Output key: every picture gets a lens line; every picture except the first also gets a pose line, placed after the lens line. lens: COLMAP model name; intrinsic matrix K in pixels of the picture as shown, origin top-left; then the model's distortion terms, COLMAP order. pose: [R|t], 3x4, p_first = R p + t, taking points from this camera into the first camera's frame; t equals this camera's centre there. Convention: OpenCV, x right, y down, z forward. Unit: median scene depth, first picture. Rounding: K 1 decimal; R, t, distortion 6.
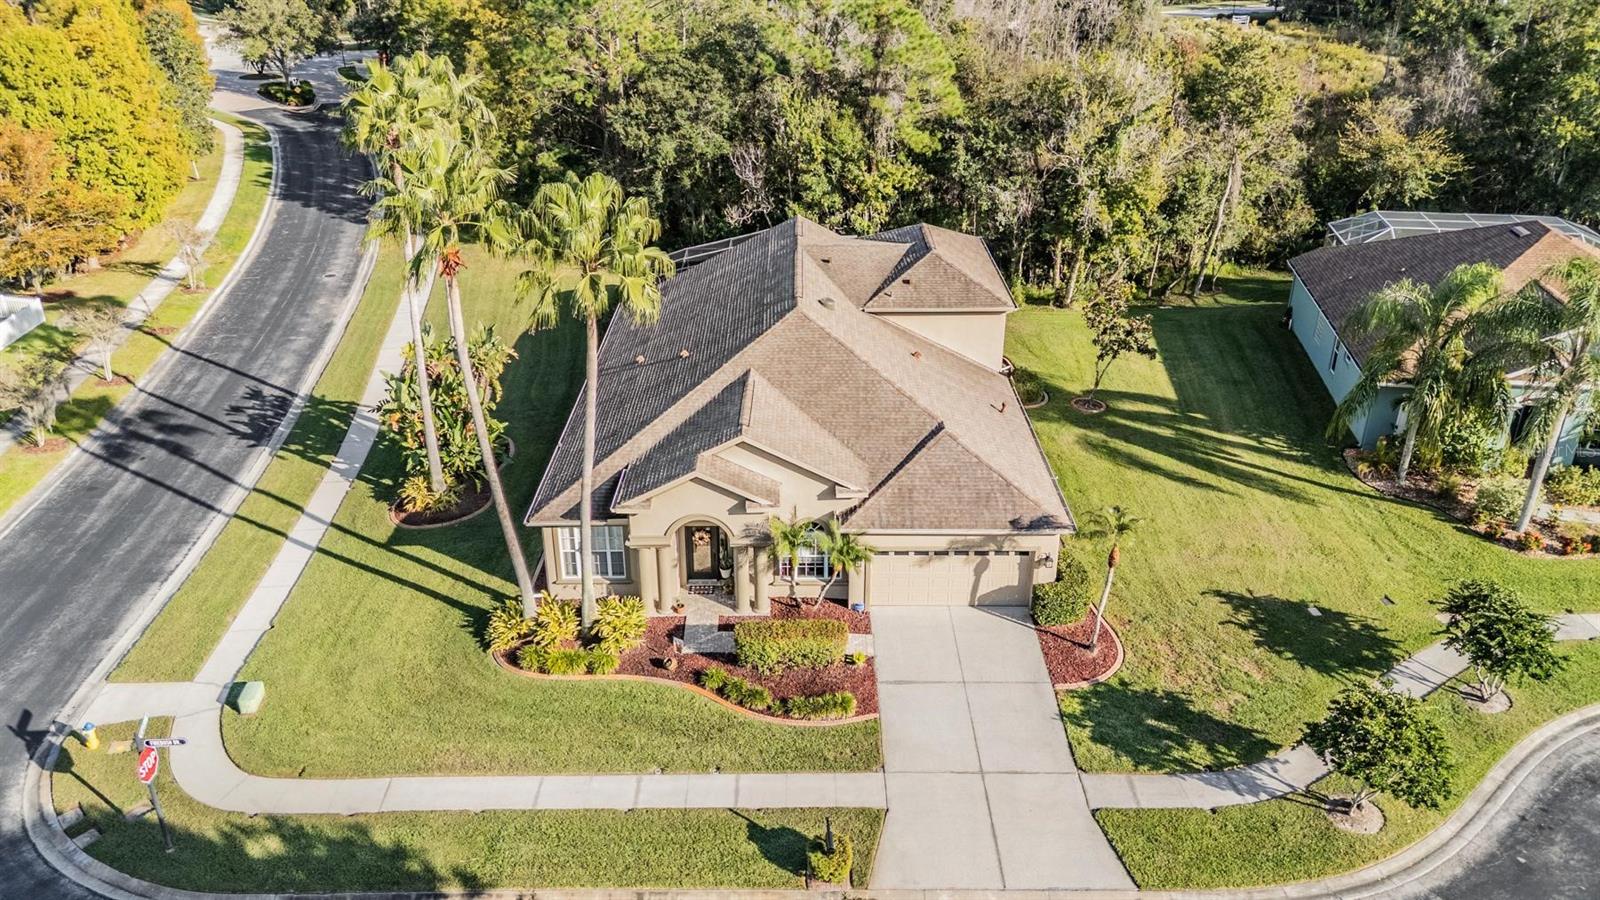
lens RADIAL K [[1171.3, 0, 800.0], [0, 1171.3, 450.0], [0, 0, 1]] dist [0.104174, -0.125572]
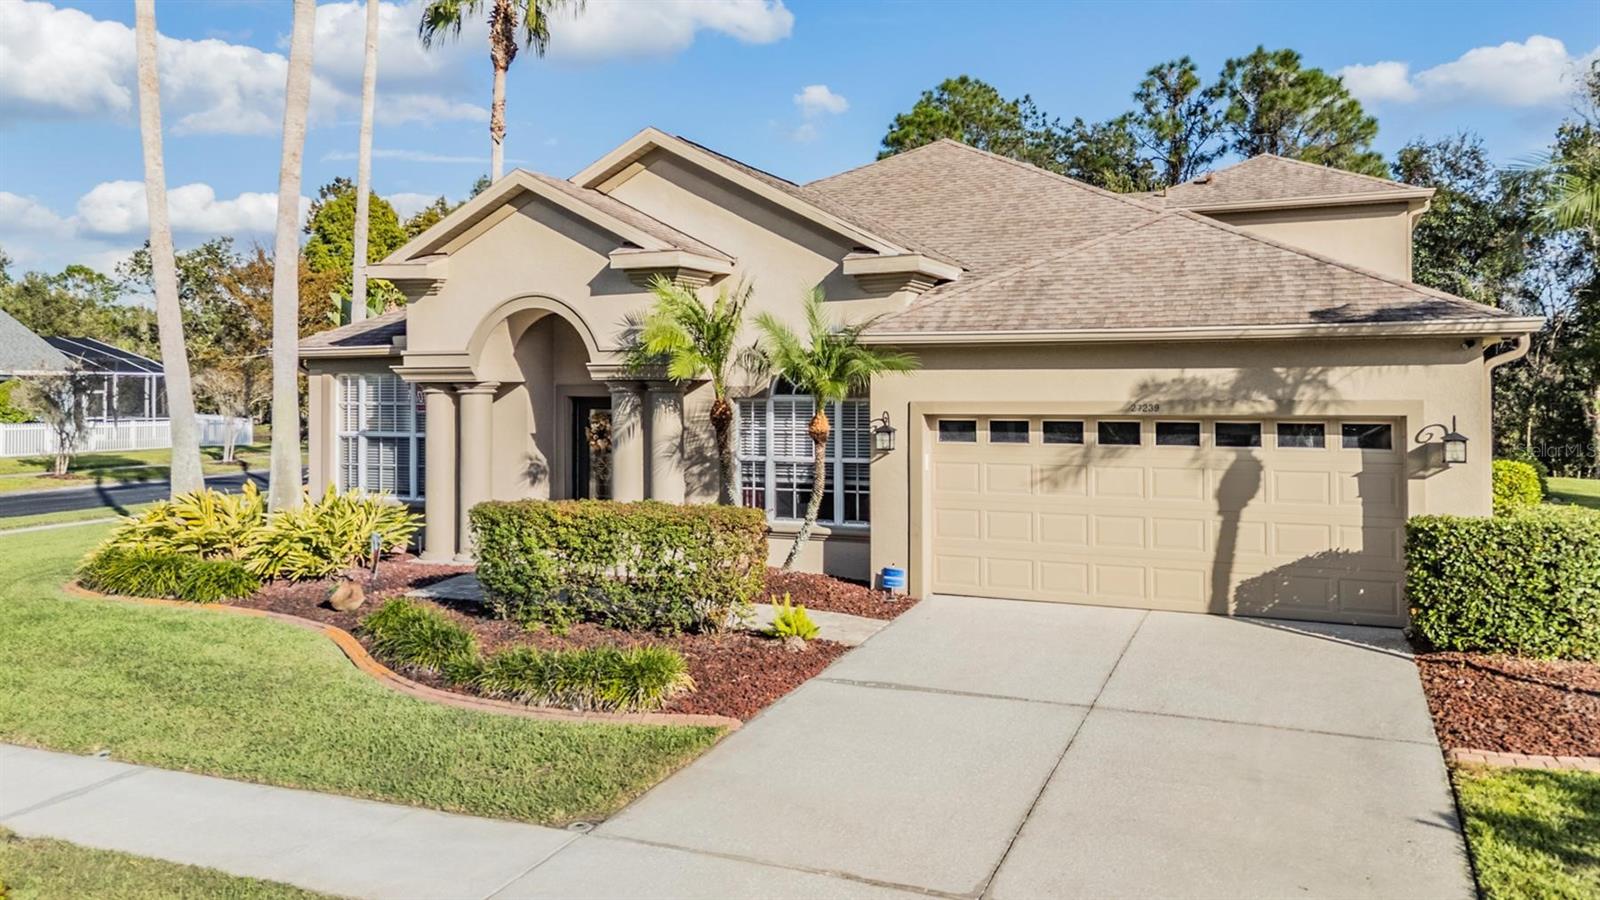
lens RADIAL K [[1189.3, 0, 802.6], [0, 1189.3, 378.2], [0, 0, 1]] dist [0.070575, -0.004461]
pose [[0.919418, 0.000706, -0.393281, 0.170012], [-0.169433, 0.903148, -0.394481, 0.225128], [0.354913, 0.429328, 0.830490, 0.626591]]
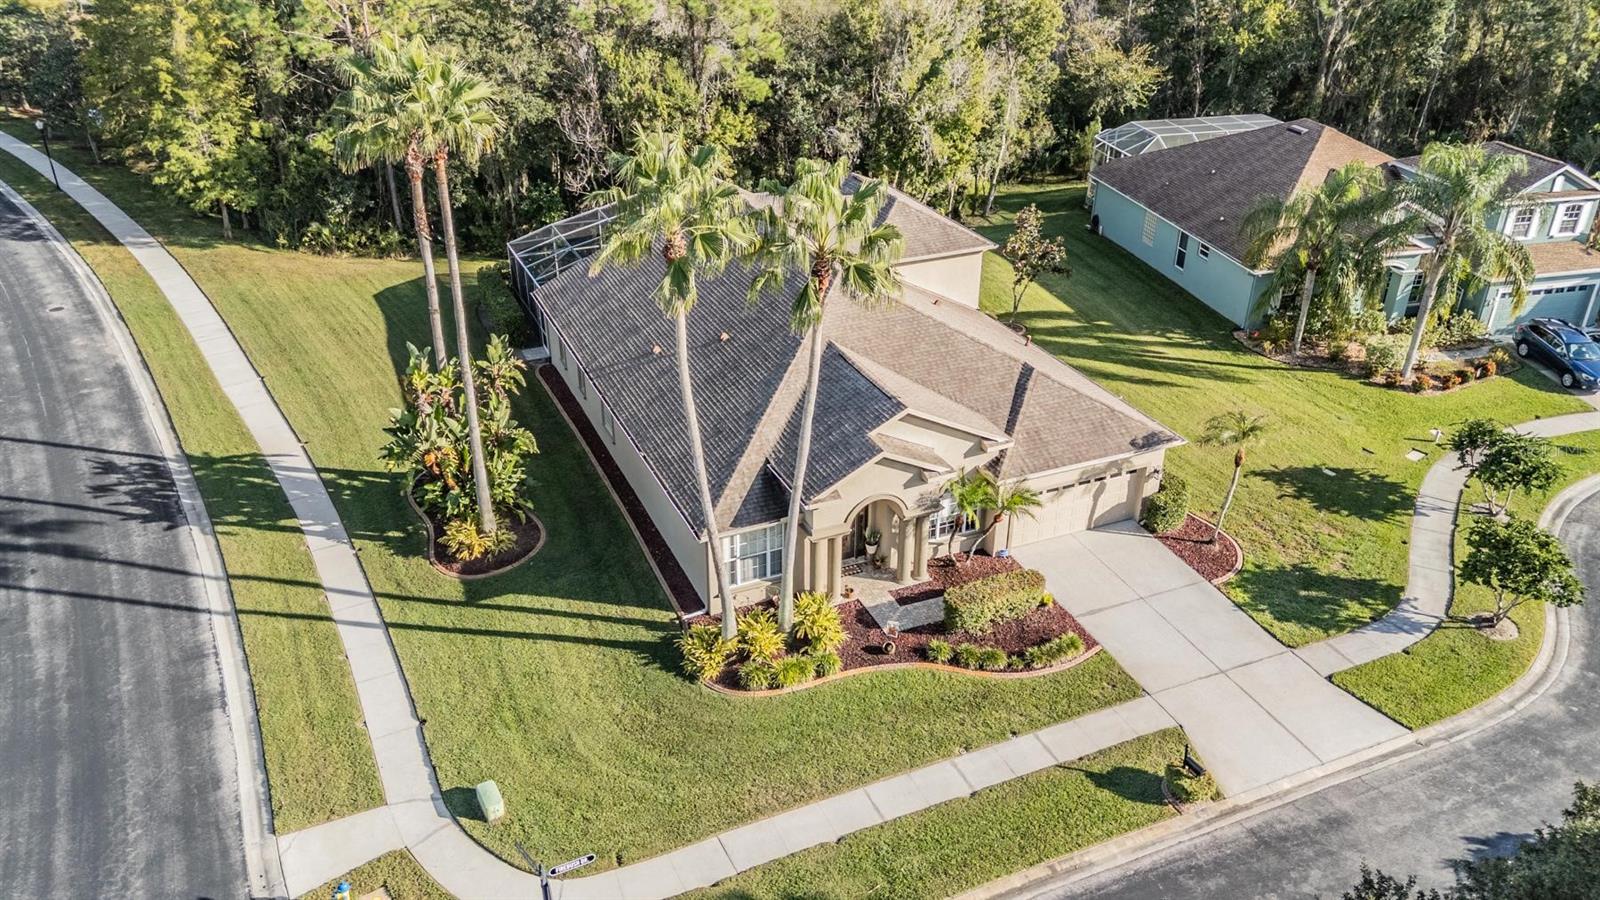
lens RADIAL K [[1171.3, 0, 800.0], [0, 1171.3, 450.0], [0, 0, 1]] dist [0.104174, -0.125572]
pose [[0.915982, -0.184878, 0.356085, -0.452955], [0.165790, 0.982603, 0.083690, -0.069324], [-0.365363, -0.017623, 0.930698, 0.101850]]
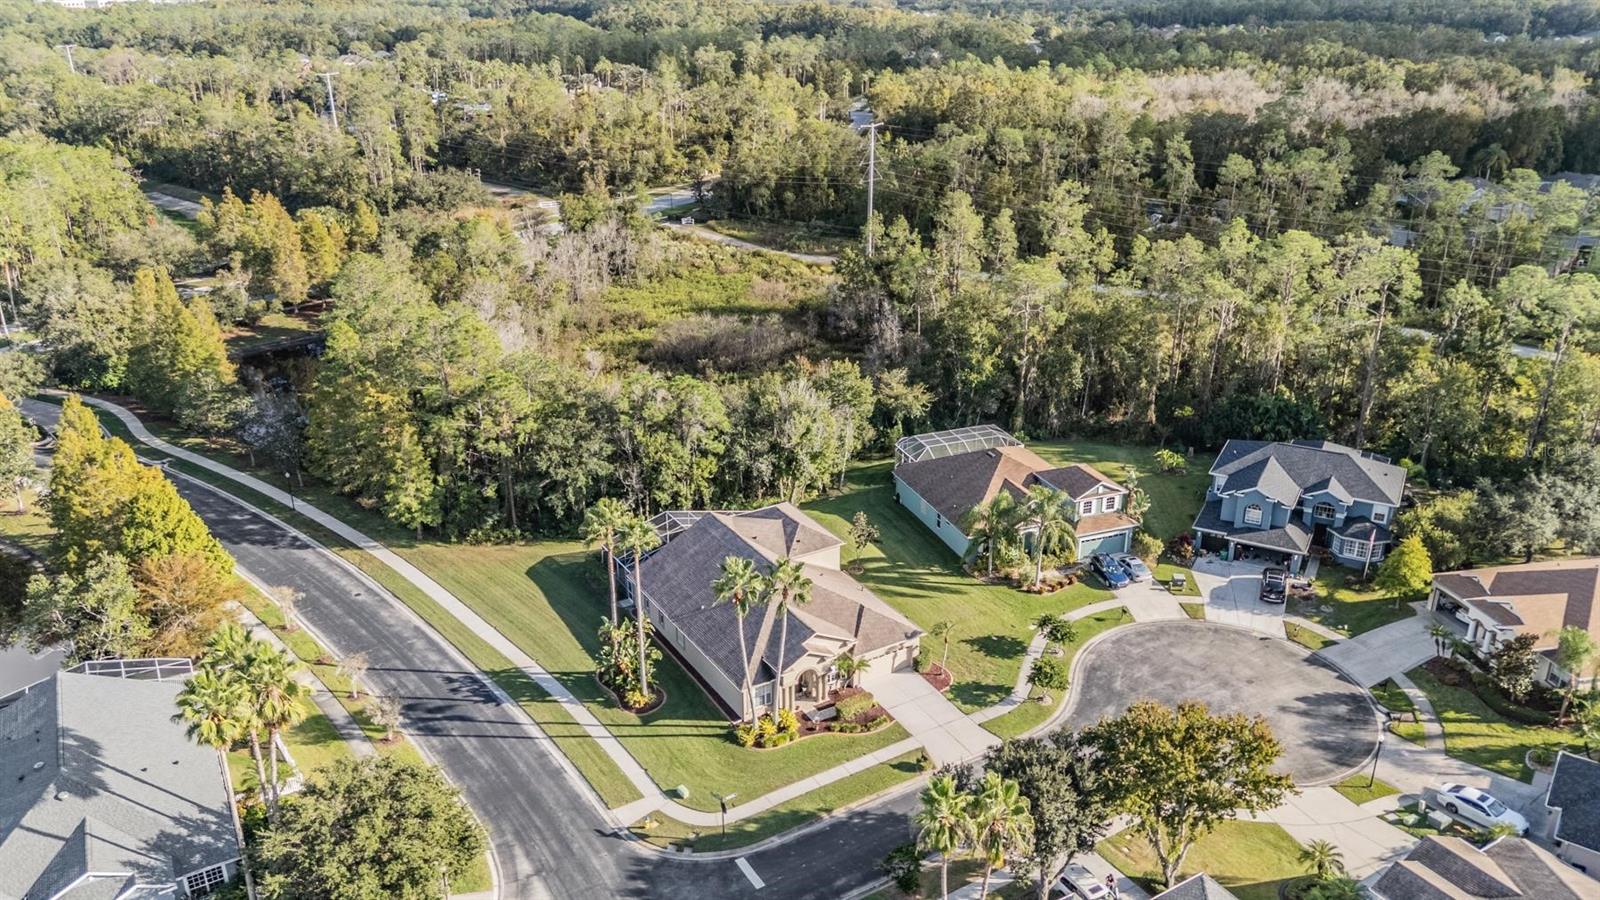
lens RADIAL K [[1171.3, 0, 800.0], [0, 1171.3, 450.0], [0, 0, 1]] dist [0.104174, -0.125572]
pose [[0.857005, -0.197940, 0.475775, -1.126605], [0.224767, 0.974412, 0.000523, -0.378695], [-0.463704, 0.106490, 0.879567, -1.185238]]
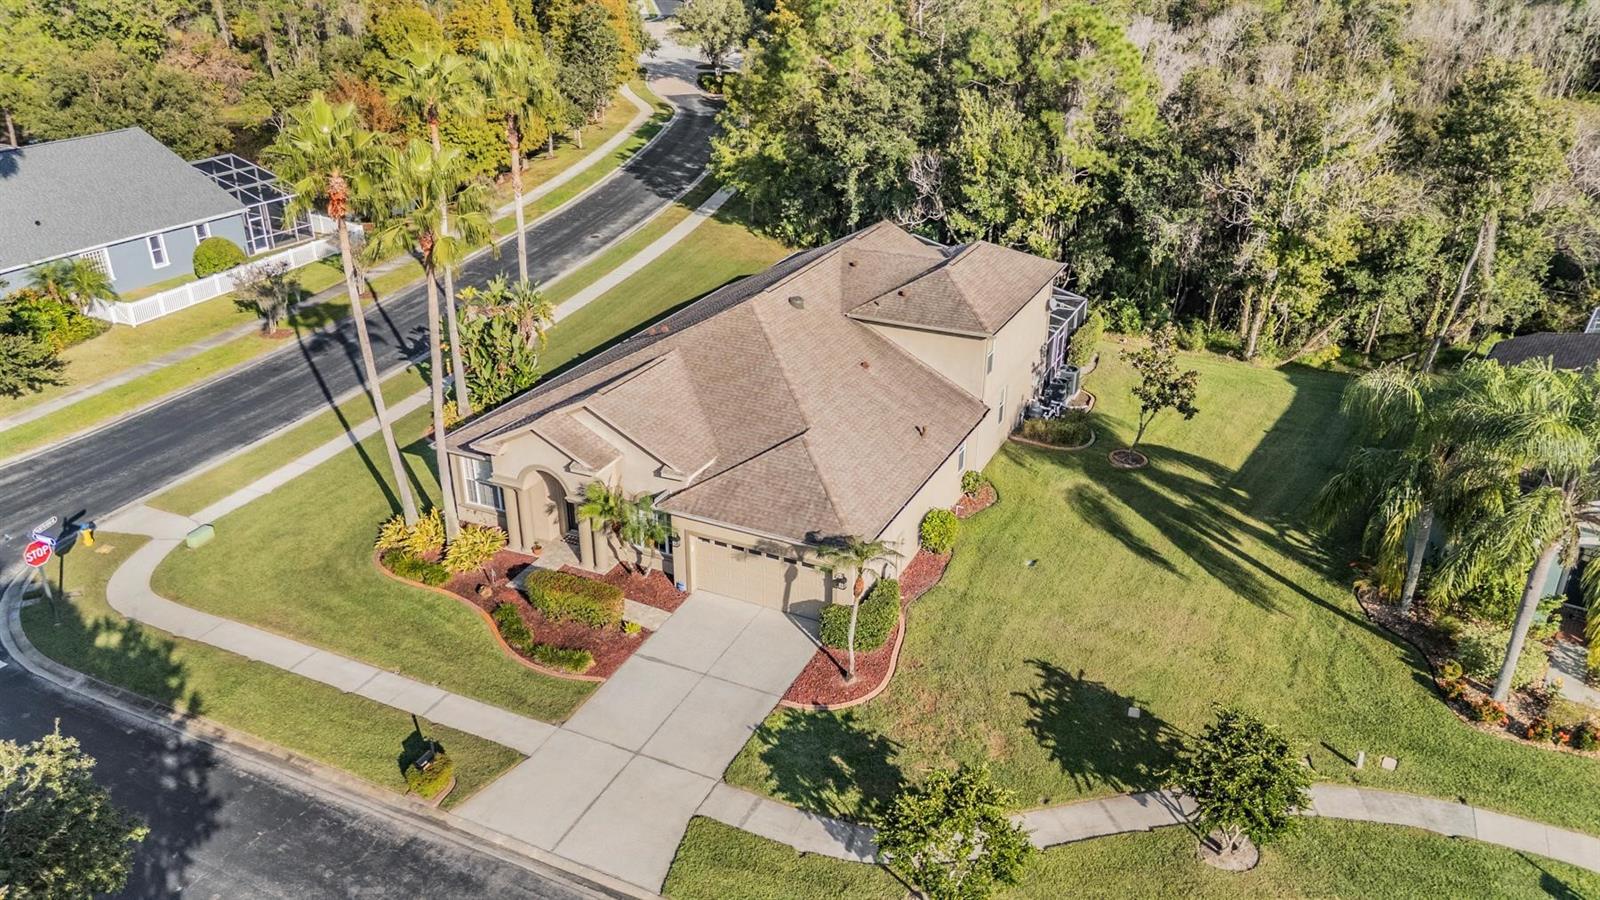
lens RADIAL K [[1171.3, 0, 800.0], [0, 1171.3, 450.0], [0, 0, 1]] dist [0.104174, -0.125572]
pose [[0.898458, 0.185691, -0.397858, 0.520778], [-0.188032, 0.981591, 0.033514, -0.037892], [0.396757, 0.044700, 0.916834, 0.083711]]
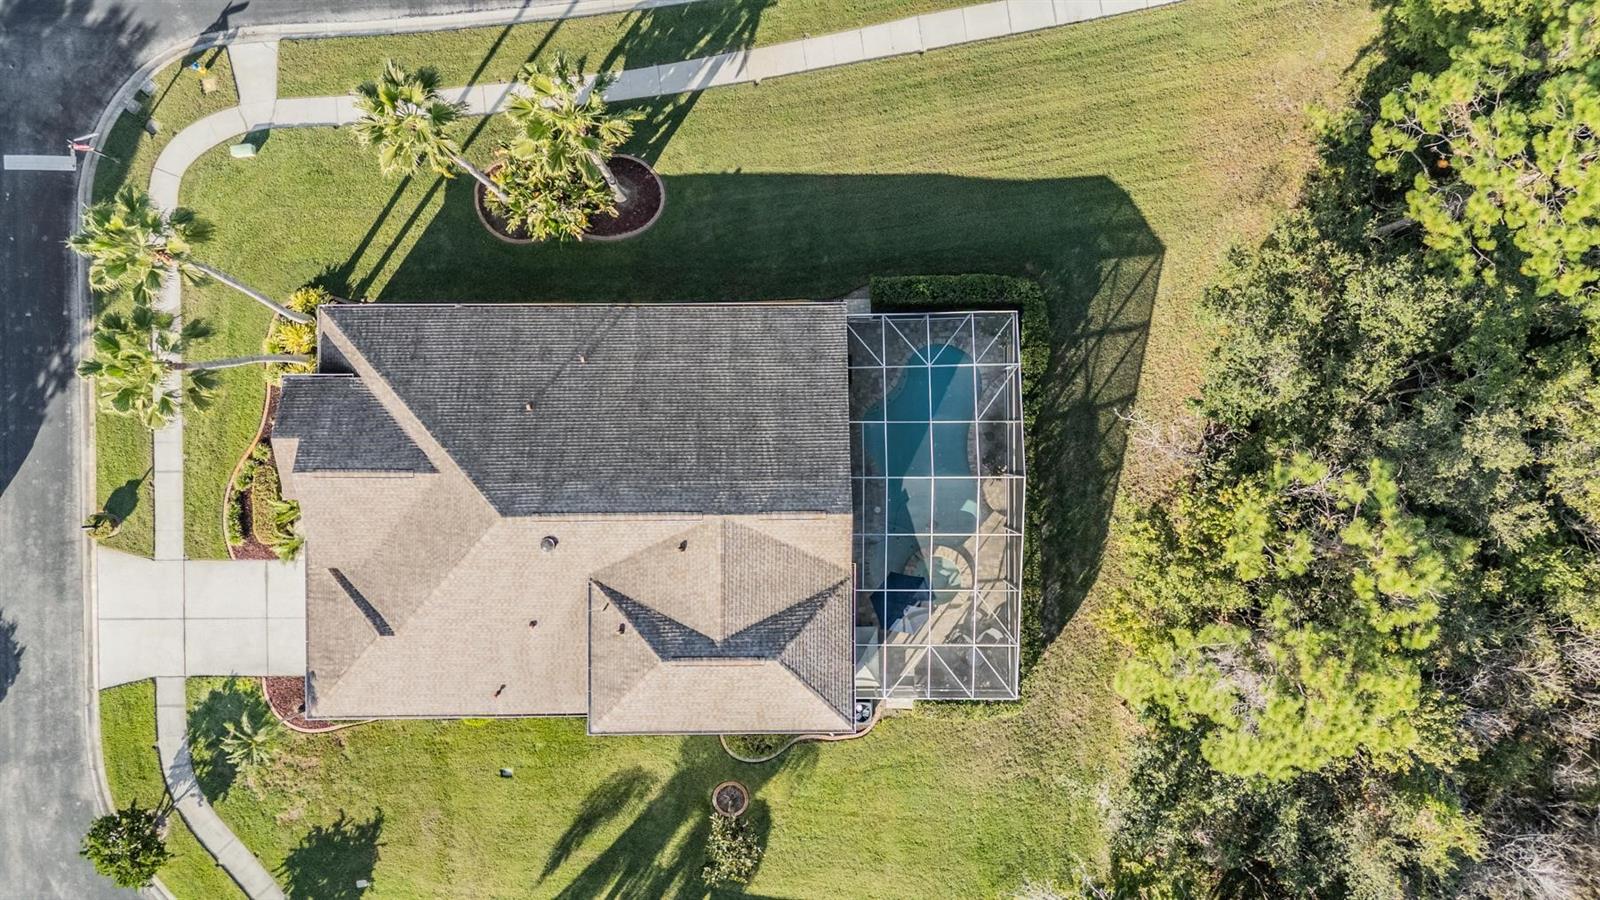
lens RADIAL K [[1171.3, 0, 800.0], [0, 1171.3, 450.0], [0, 0, 1]] dist [0.104174, -0.125572]
pose [[0.005238, 0.999866, 0.015525, -0.085044], [-0.431087, -0.011750, 0.902234, -1.308015], [0.902295, -0.011419, 0.430968, 0.862544]]
